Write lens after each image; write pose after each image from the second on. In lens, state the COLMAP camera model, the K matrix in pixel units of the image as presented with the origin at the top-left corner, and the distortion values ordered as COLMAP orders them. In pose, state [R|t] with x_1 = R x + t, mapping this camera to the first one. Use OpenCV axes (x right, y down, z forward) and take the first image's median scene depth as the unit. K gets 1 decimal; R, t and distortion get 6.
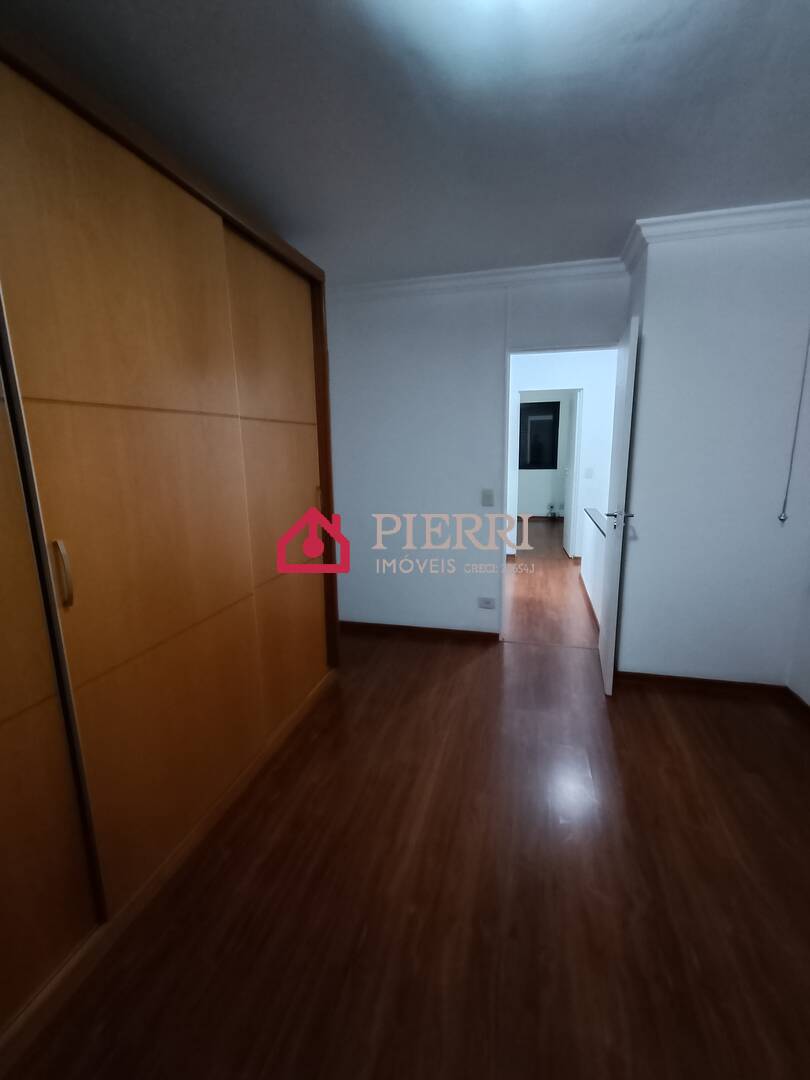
lens RADIAL K [[488.2, 0, 408.9], [0, 488.2, 543.7], [0, 0, 1]] dist [0.001868, 0.000568]
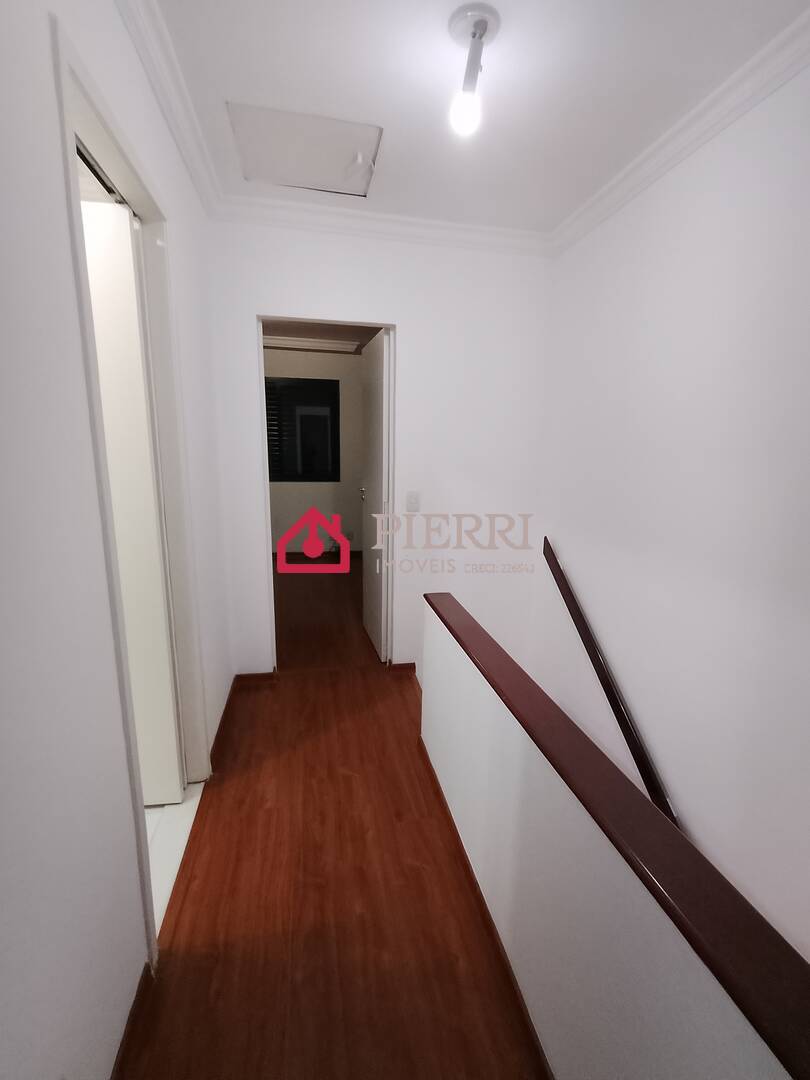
lens RADIAL K [[488.2, 0, 408.9], [0, 488.2, 543.7], [0, 0, 1]] dist [0.001868, 0.000568]
pose [[0.907490, -0.072403, 0.413787, 0.115681], [0.079790, 0.996812, -0.000570, -0.065744], [-0.412426, 0.033533, 0.910374, 0.391509]]
